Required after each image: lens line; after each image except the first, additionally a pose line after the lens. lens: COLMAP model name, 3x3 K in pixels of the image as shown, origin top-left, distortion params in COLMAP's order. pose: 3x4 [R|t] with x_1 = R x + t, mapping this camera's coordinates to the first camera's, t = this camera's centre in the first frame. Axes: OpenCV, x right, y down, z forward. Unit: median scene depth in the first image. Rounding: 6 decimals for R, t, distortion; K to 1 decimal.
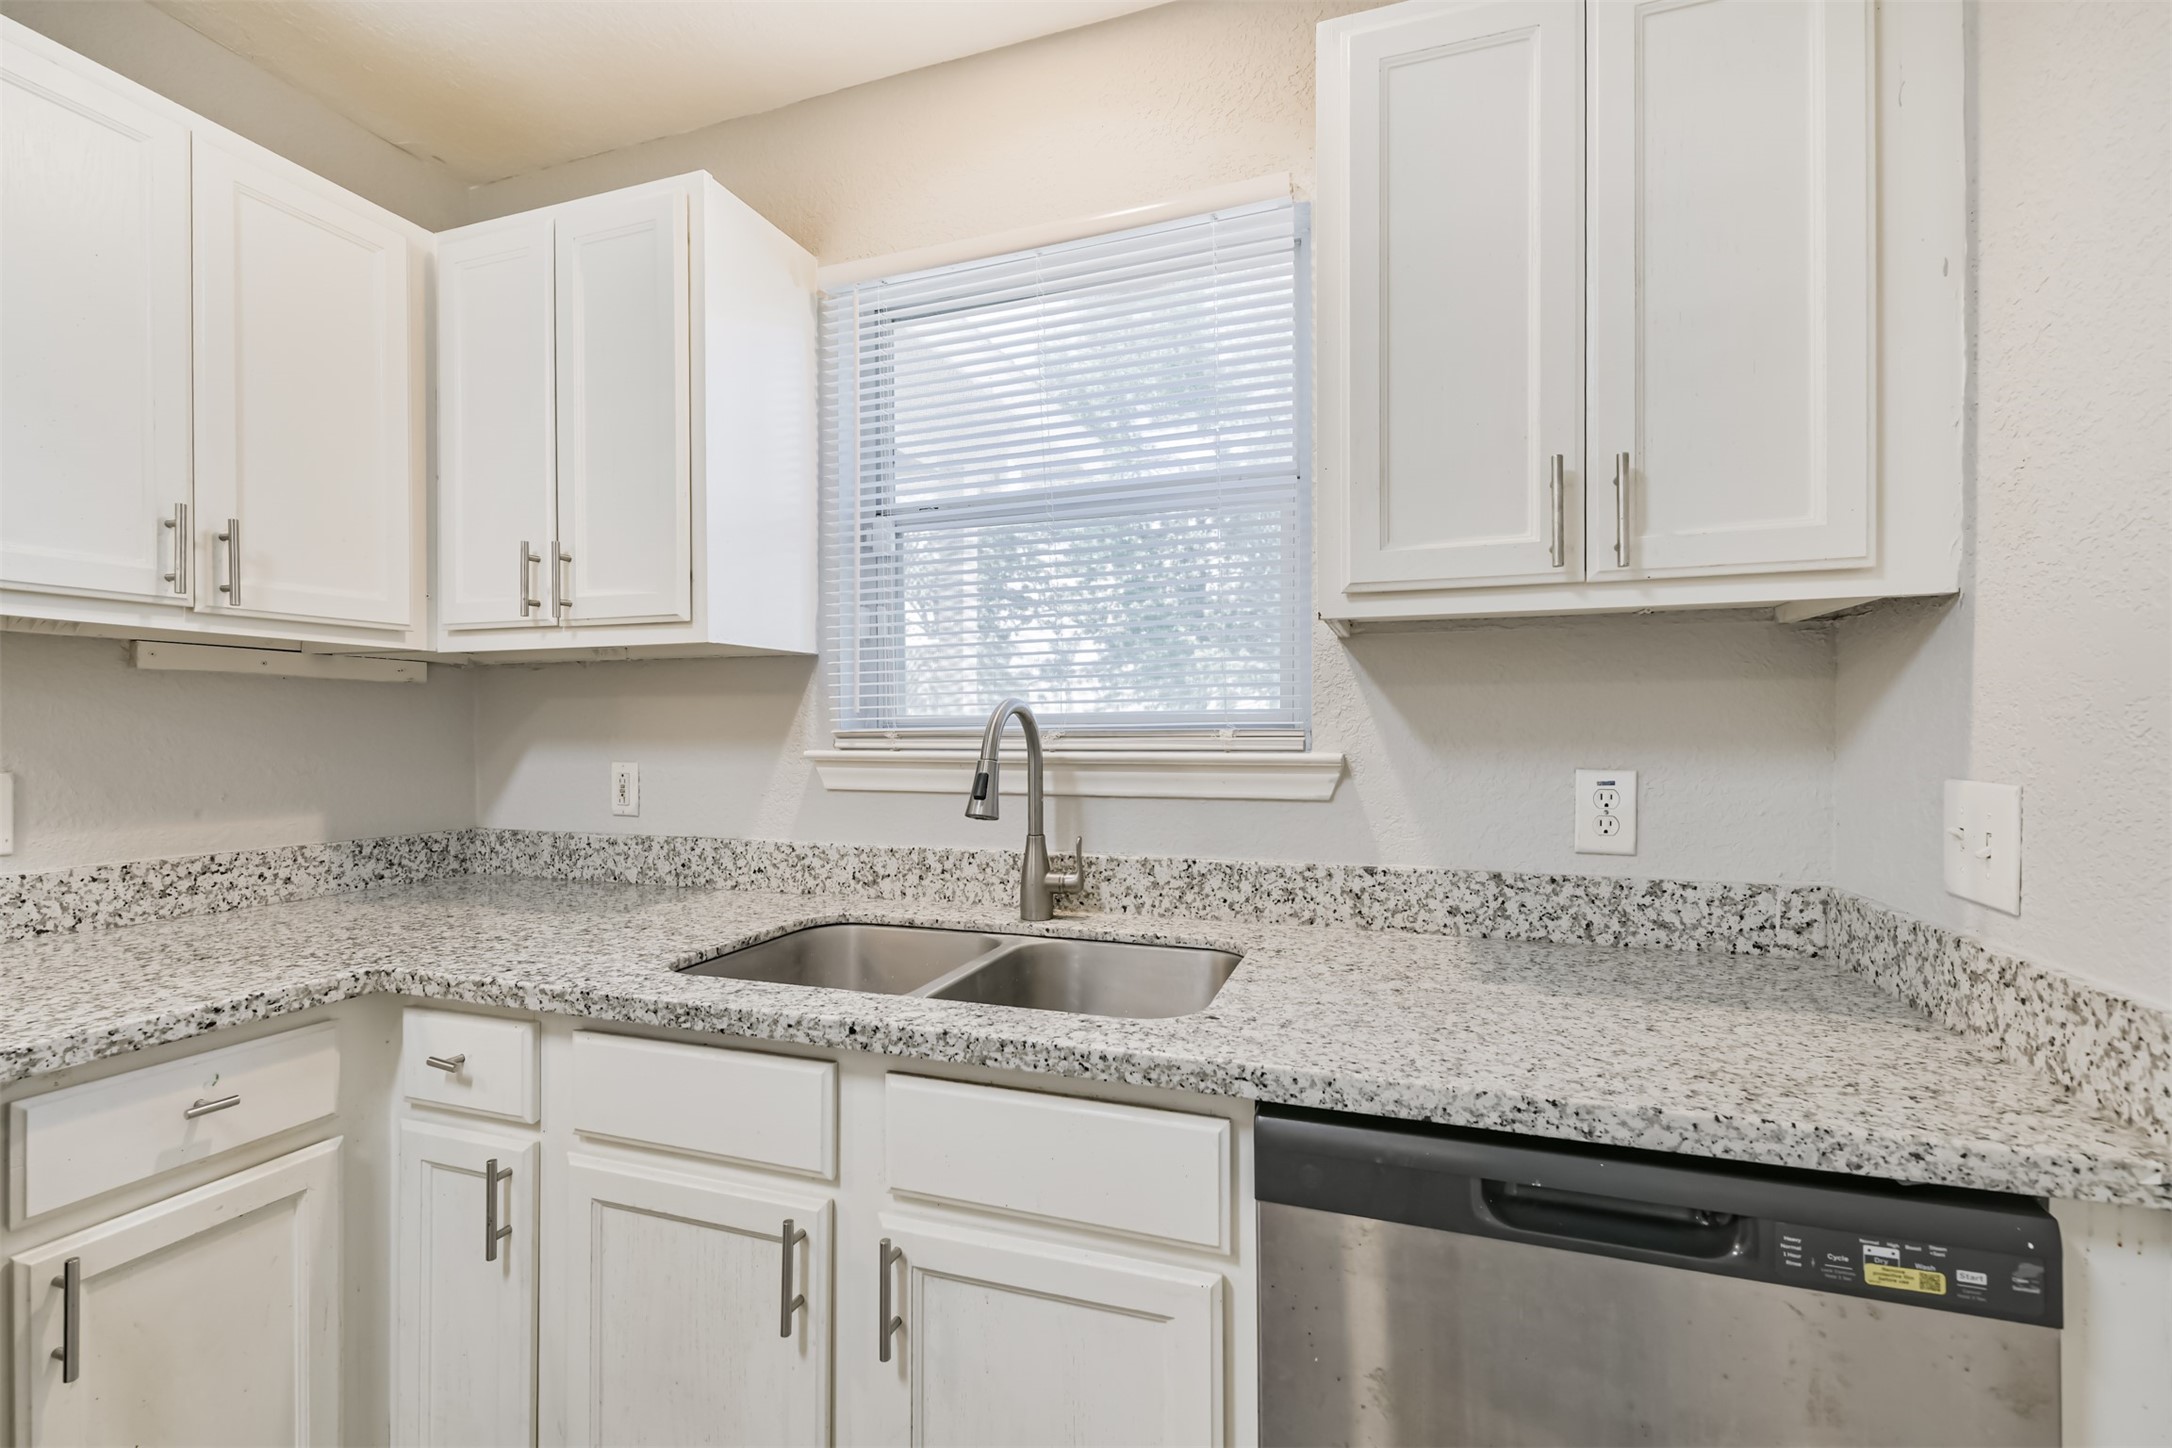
lens RADIAL K [[929.8, 0, 1087.8], [0, 929.8, 737.6], [0, 0, 1]] dist [0.023215, -0.010559]
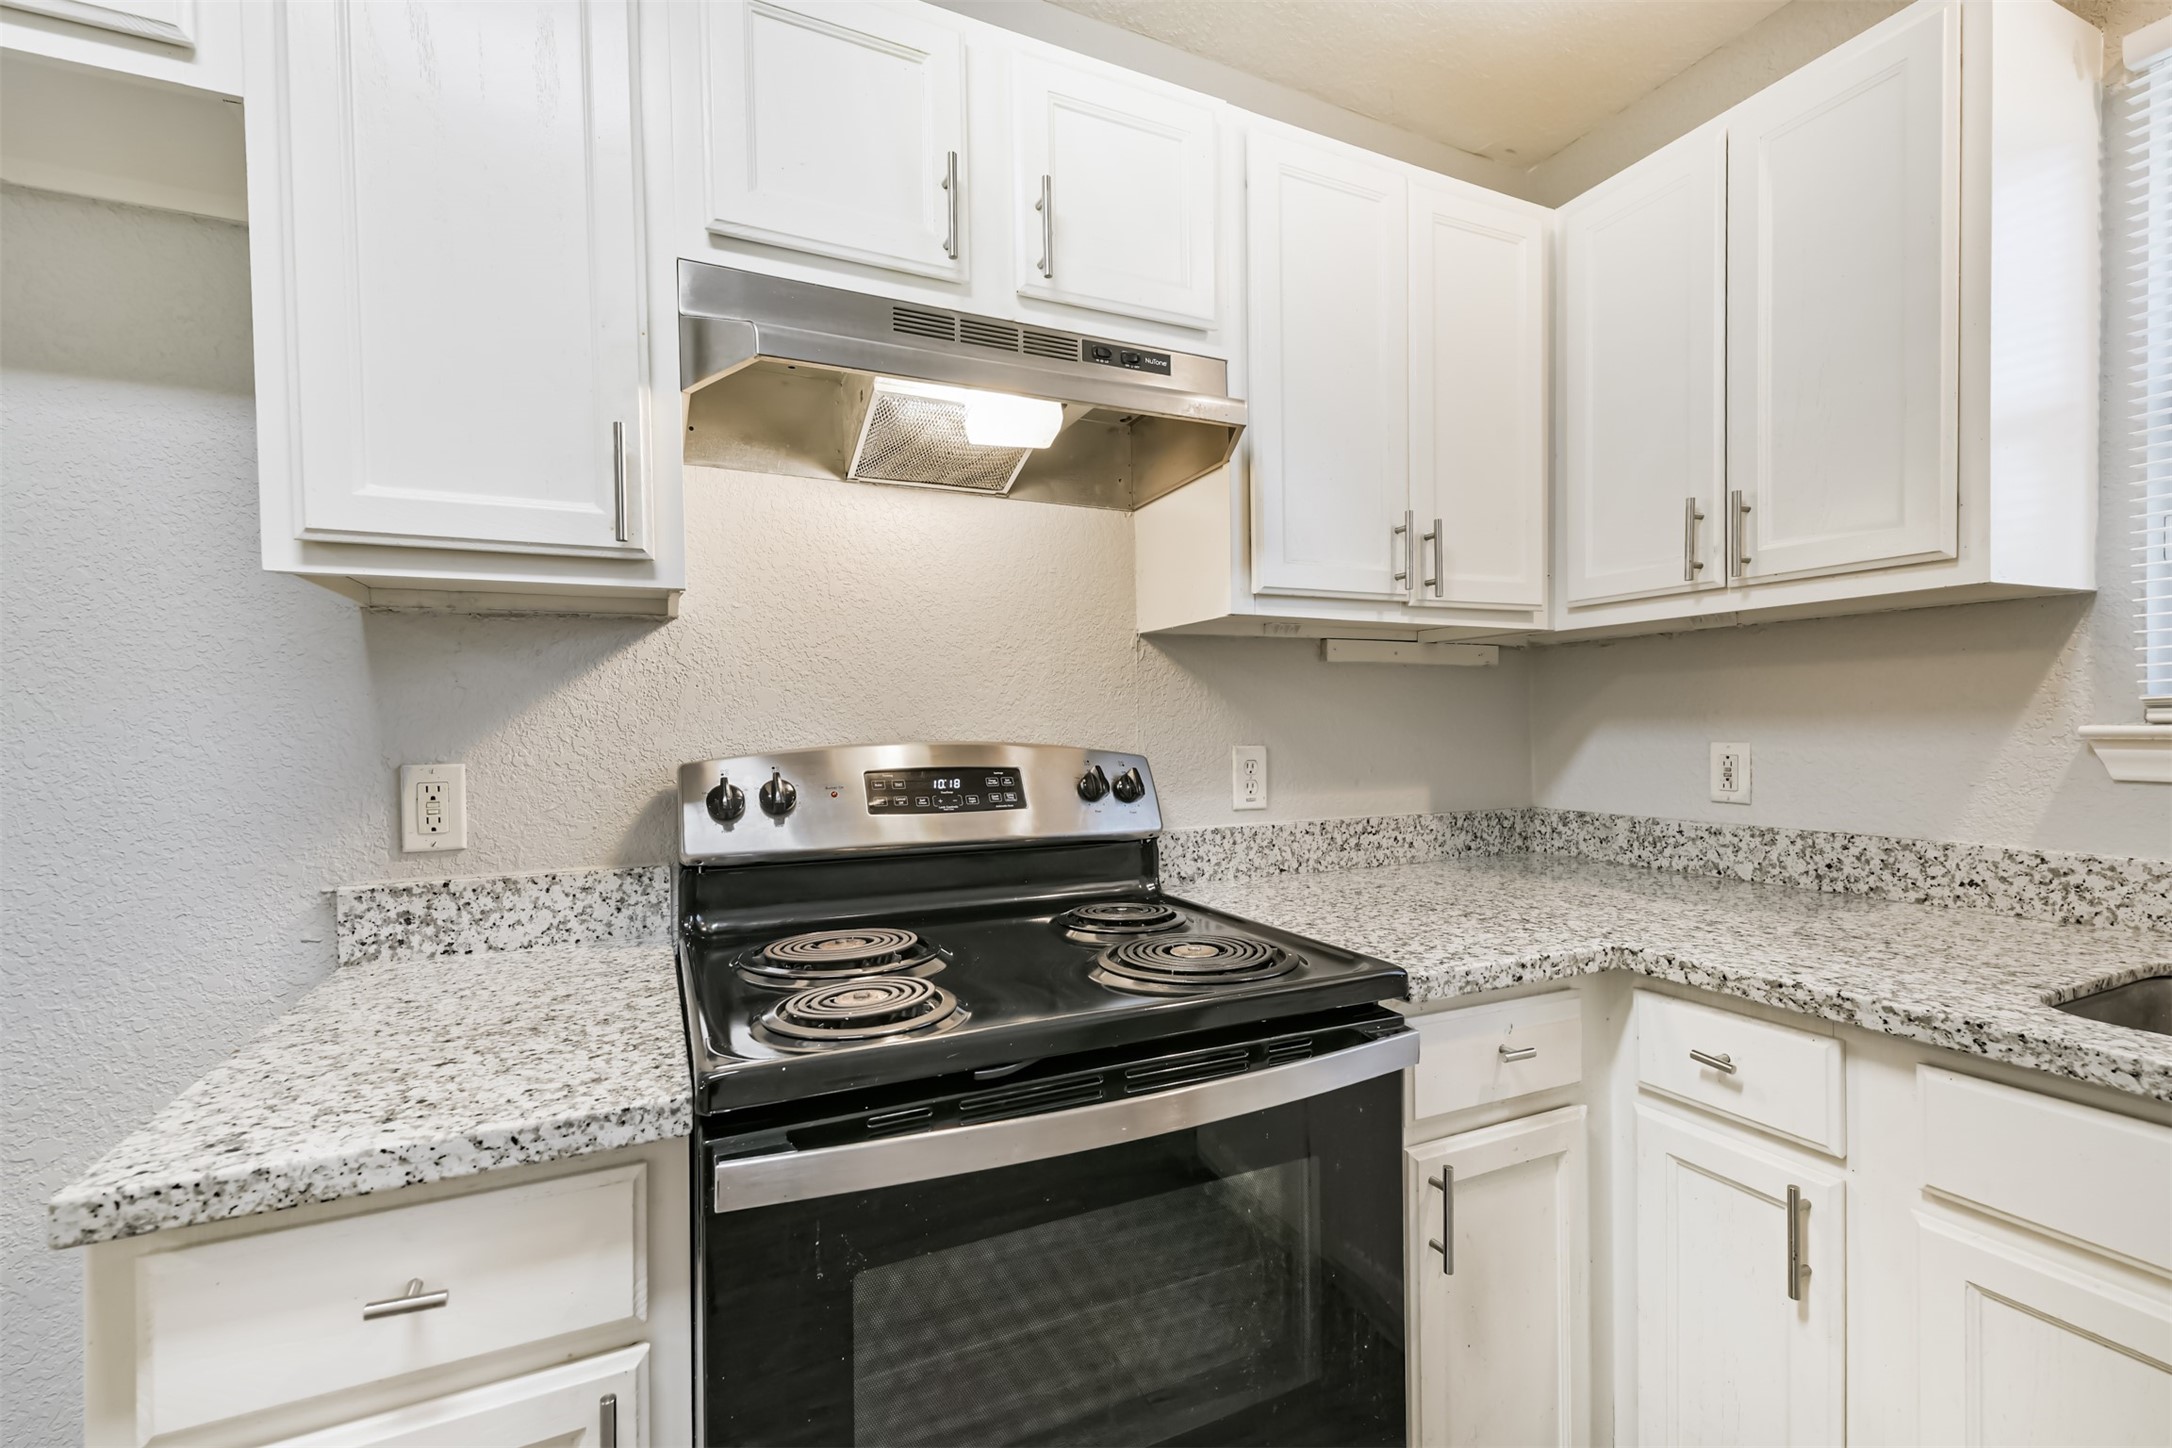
lens RADIAL K [[929.8, 0, 1087.8], [0, 929.8, 737.6], [0, 0, 1]] dist [0.023215, -0.010559]
pose [[0.701699, 0.000201, -0.712473, -0.368603], [0.007672, 0.999940, 0.007839, 0.013242], [0.712432, -0.010967, 0.701655, -0.067506]]
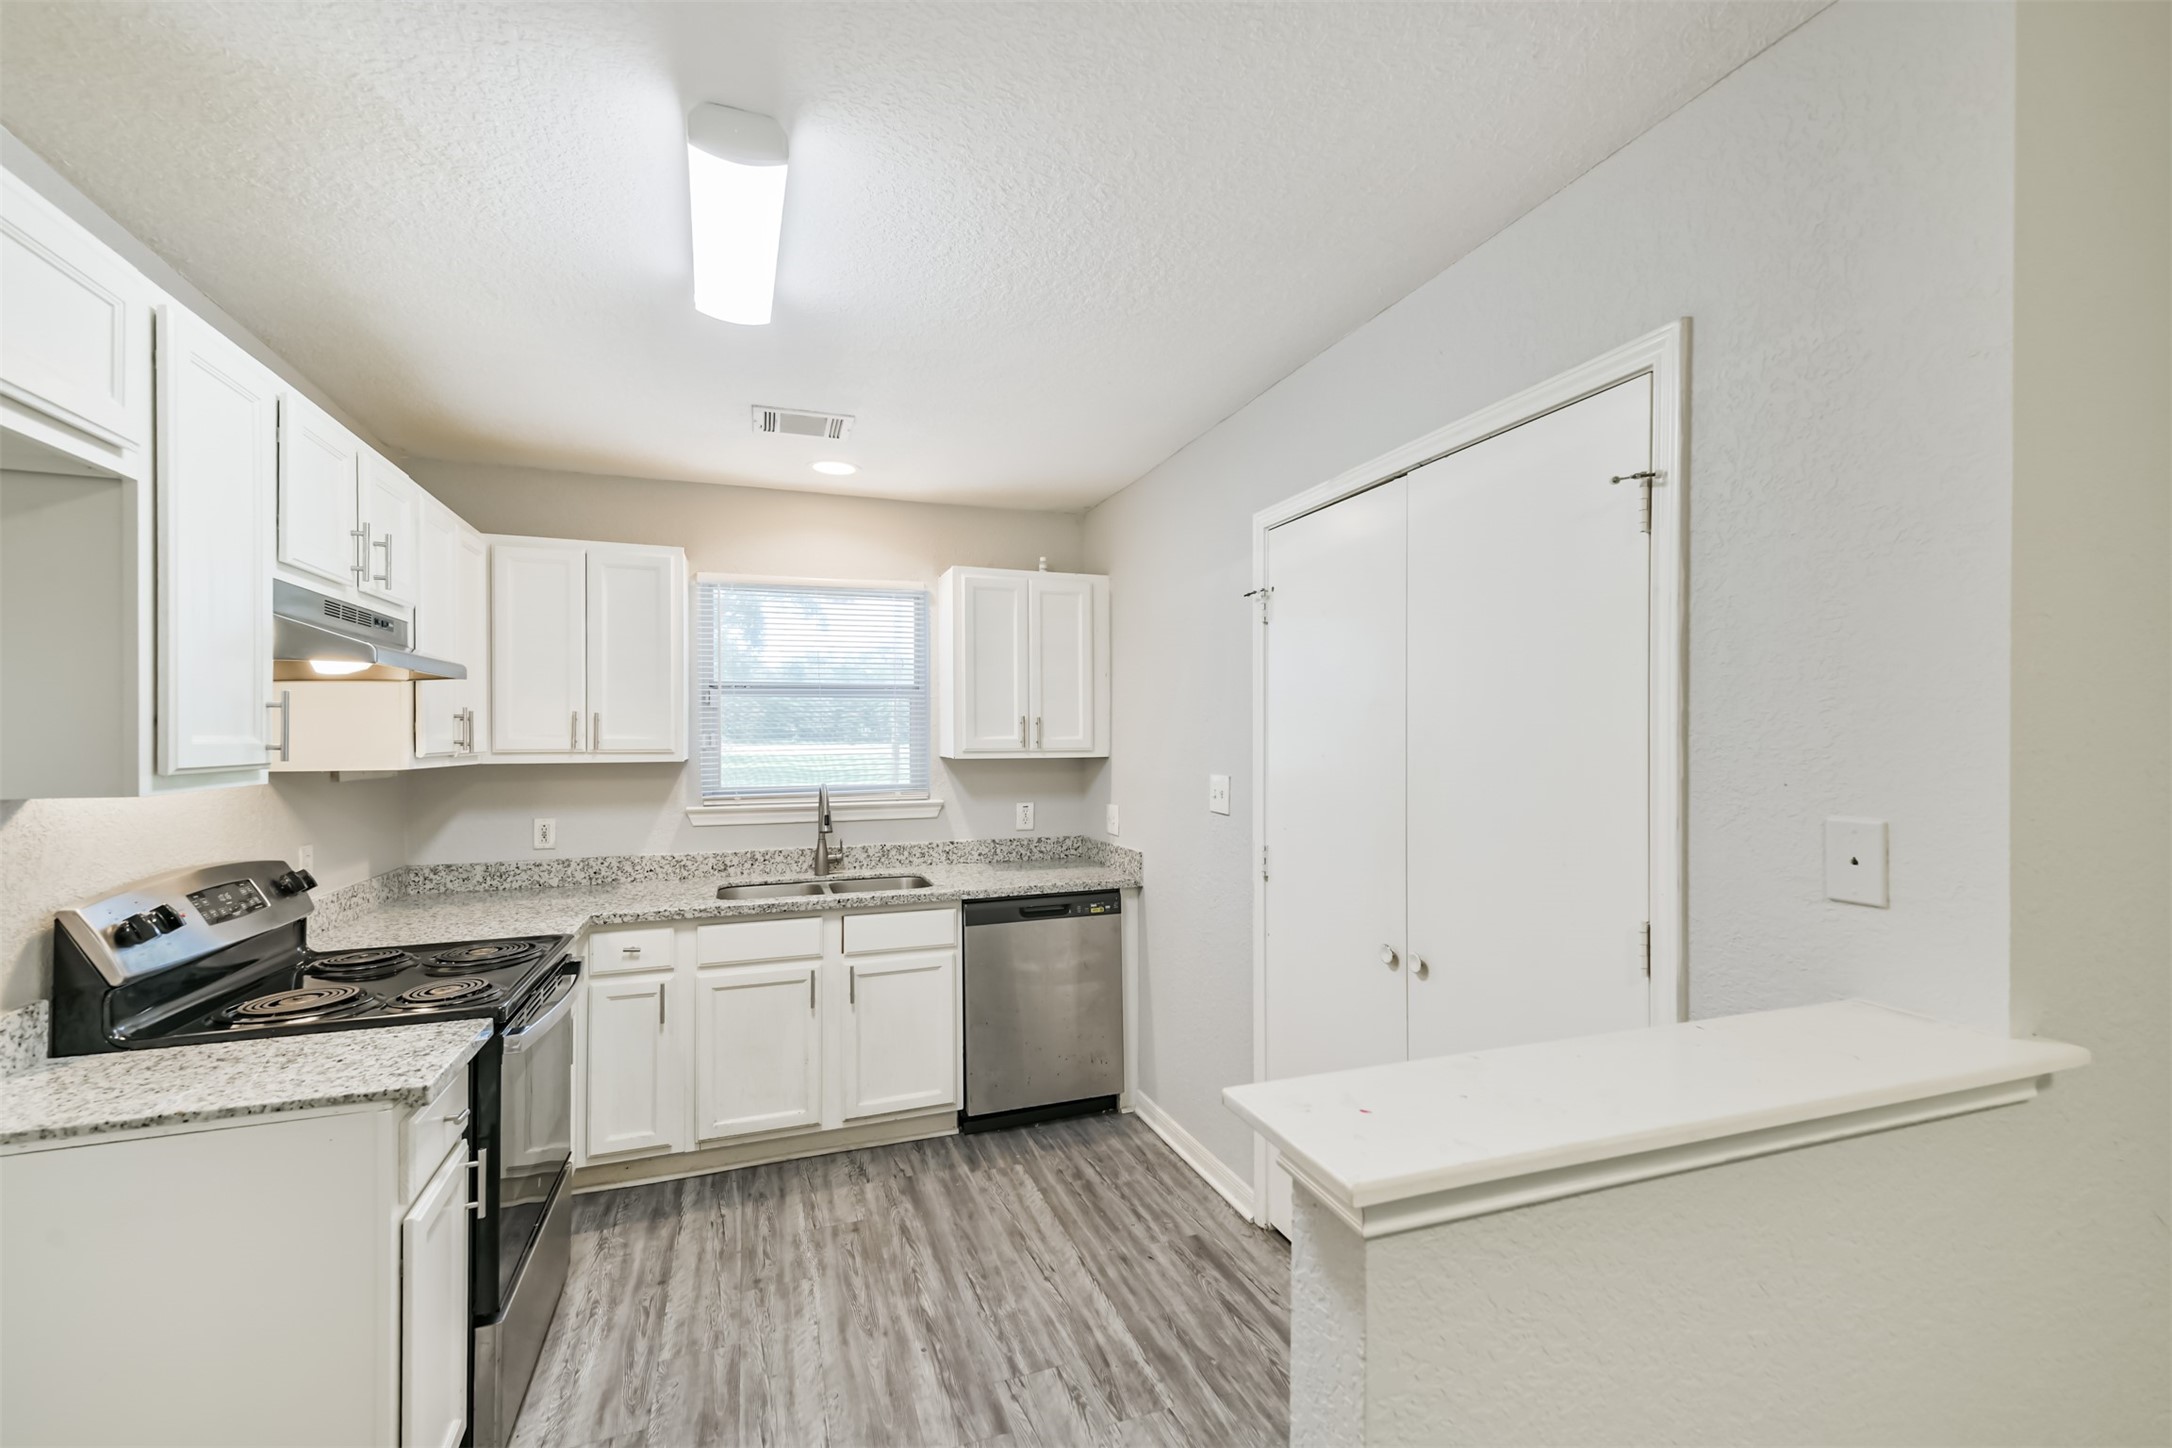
lens RADIAL K [[929.8, 0, 1087.8], [0, 929.8, 737.6], [0, 0, 1]] dist [0.023215, -0.010559]
pose [[0.774551, -0.002799, 0.632505, -1.035183], [0.007415, 0.999962, -0.004654, -0.138022], [-0.632467, 0.008295, 0.774543, -1.265255]]
